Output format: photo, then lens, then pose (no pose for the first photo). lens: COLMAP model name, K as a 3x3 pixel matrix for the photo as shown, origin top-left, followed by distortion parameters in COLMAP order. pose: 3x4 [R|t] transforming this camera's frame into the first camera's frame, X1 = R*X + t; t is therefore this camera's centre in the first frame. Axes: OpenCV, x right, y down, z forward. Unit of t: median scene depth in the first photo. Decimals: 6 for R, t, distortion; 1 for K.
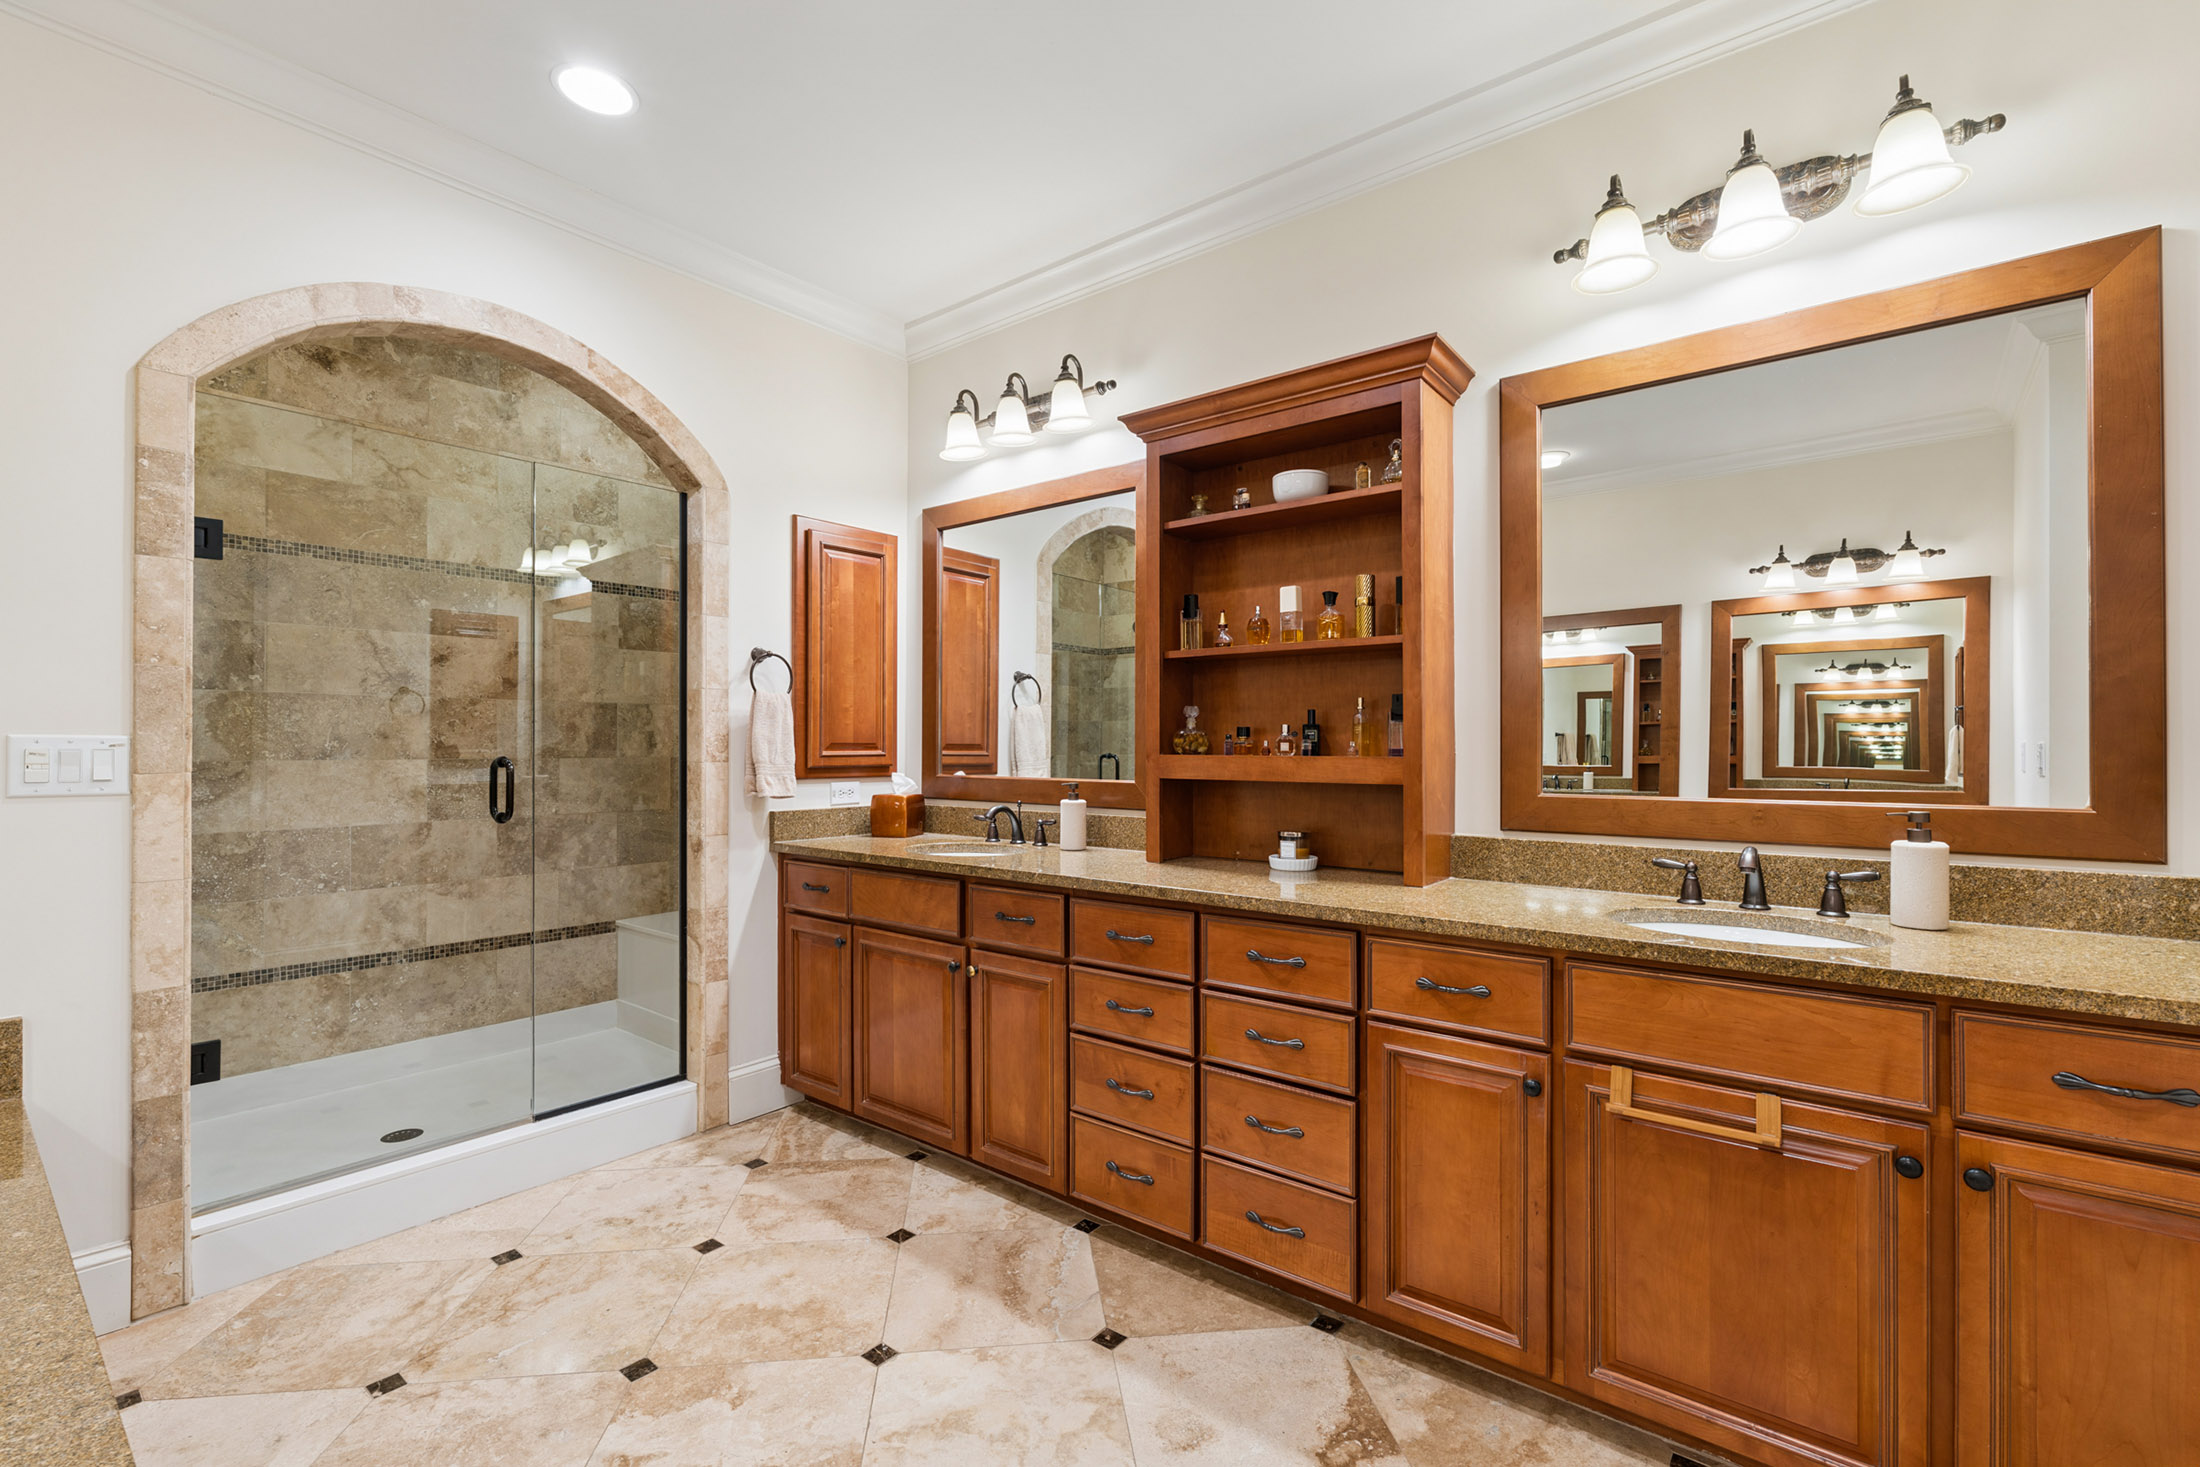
lens RADIAL K [[955.9, 0, 1099.6], [0, 955.9, 740.7], [0, 0, 1]] dist [-0.009135, 0.000667]
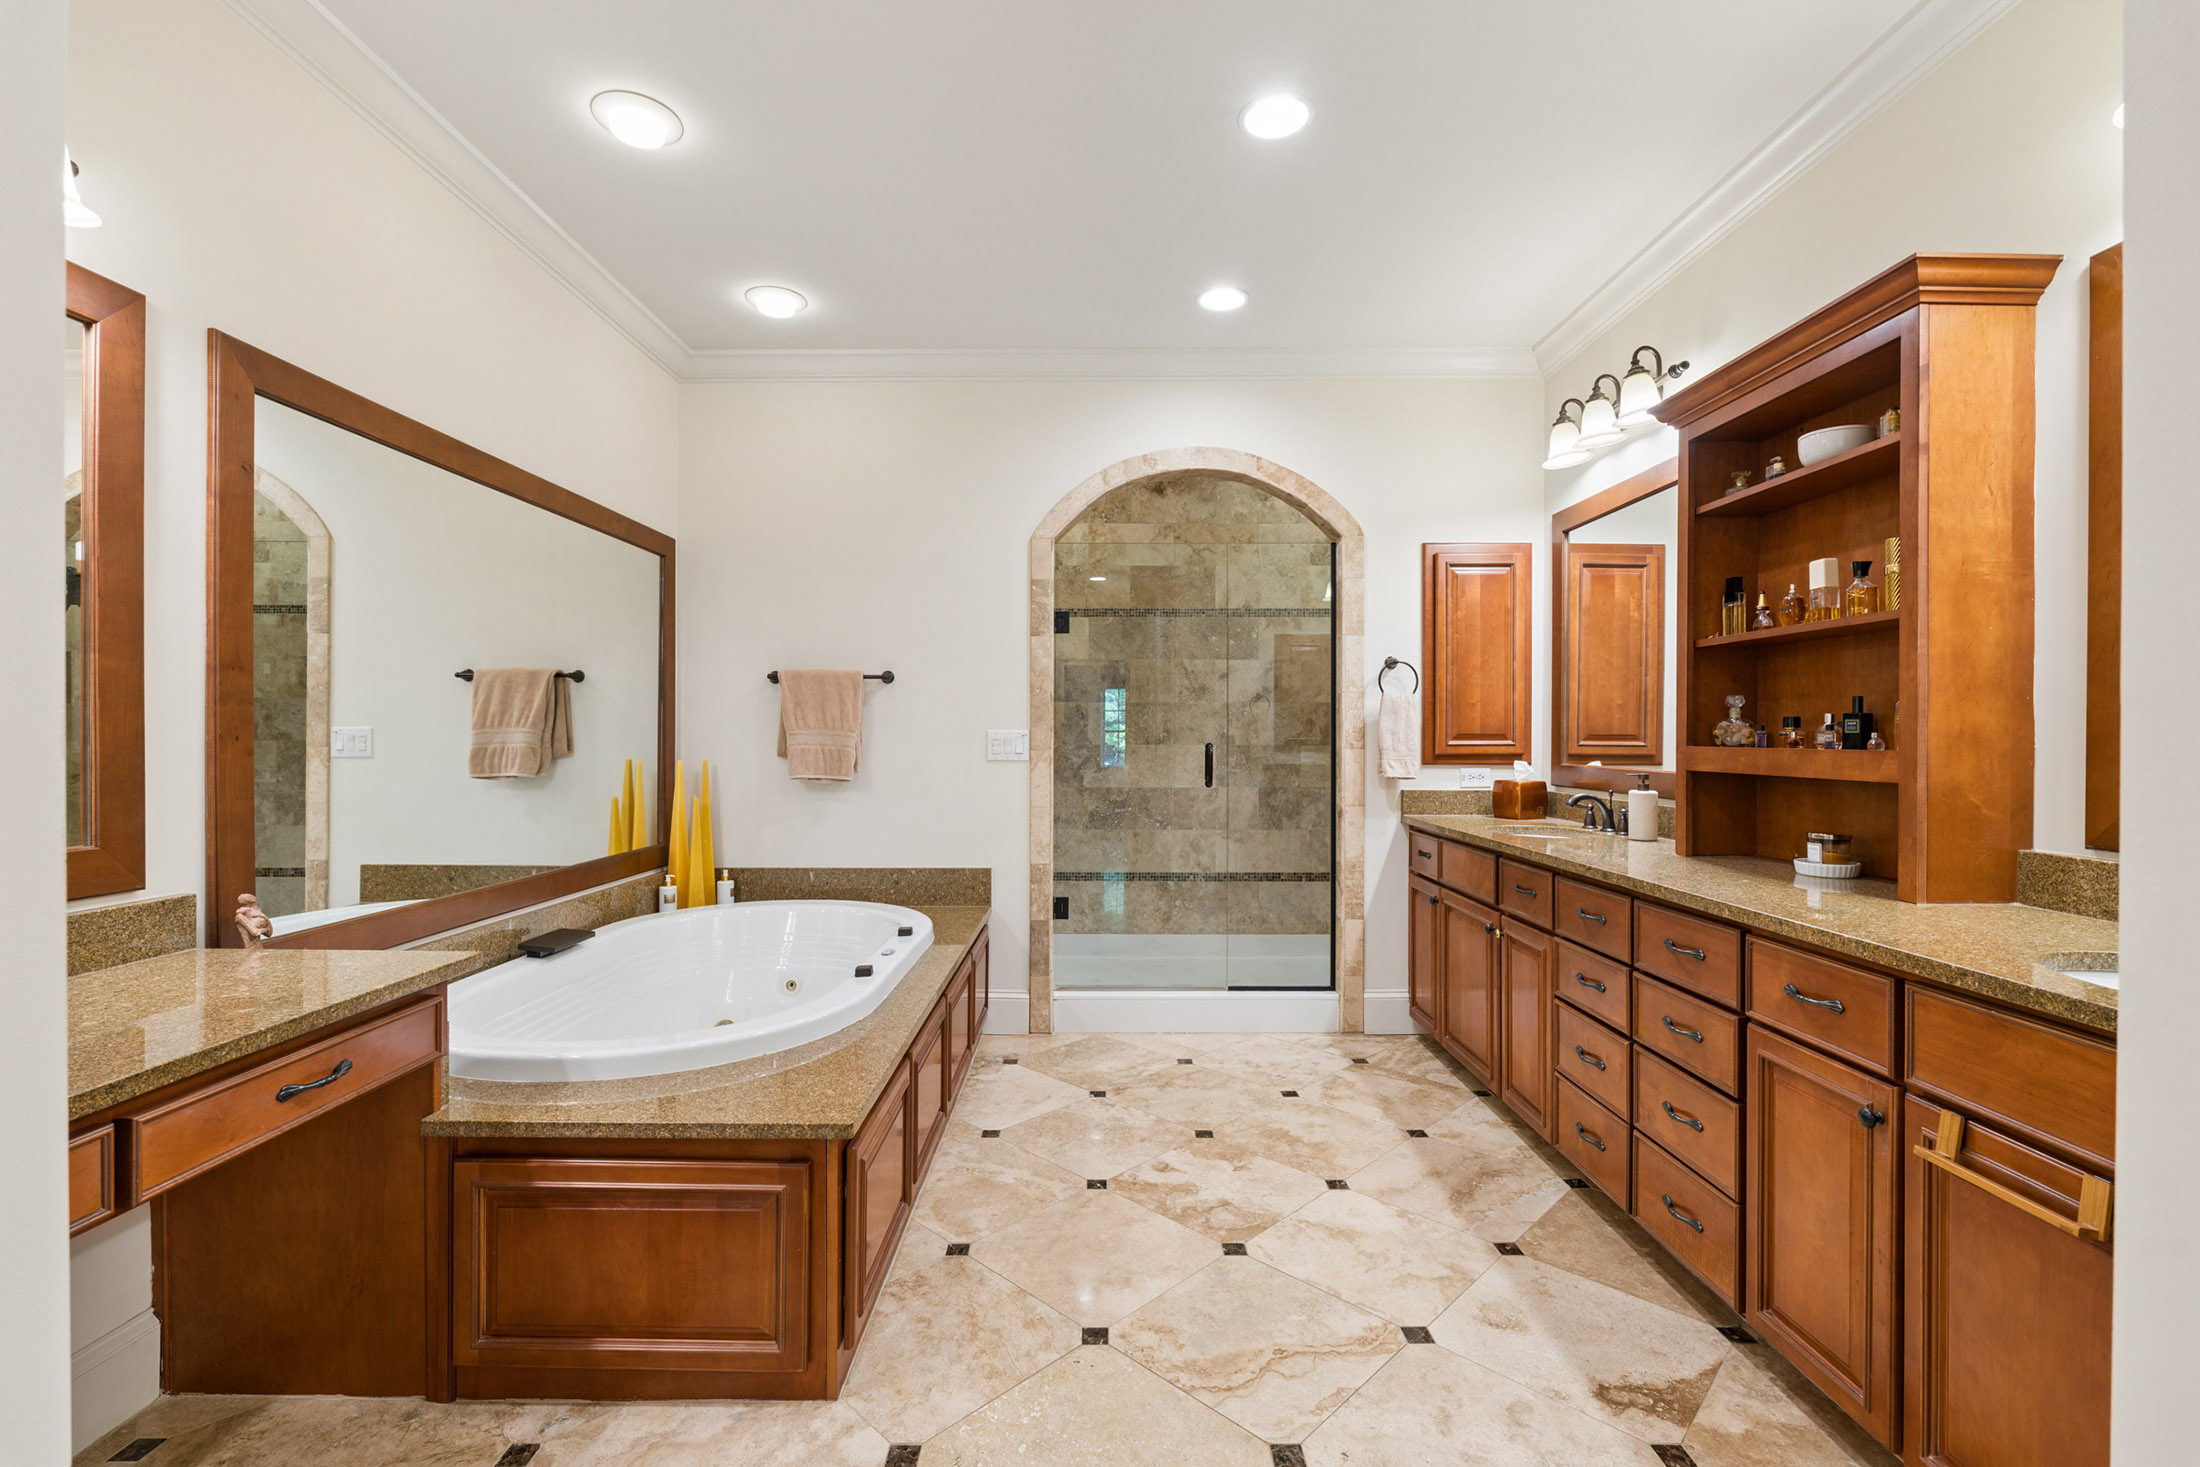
lens RADIAL K [[955.9, 0, 1099.9], [0, 955.9, 733.2], [0, 0, 1]] dist [-0.009135, 0.000667]
pose [[0.624858, -0.000608, -0.780738, 0.475638], [0.003113, 0.999994, 0.001712, -0.002345], [0.780732, -0.003500, 0.624856, -0.086303]]
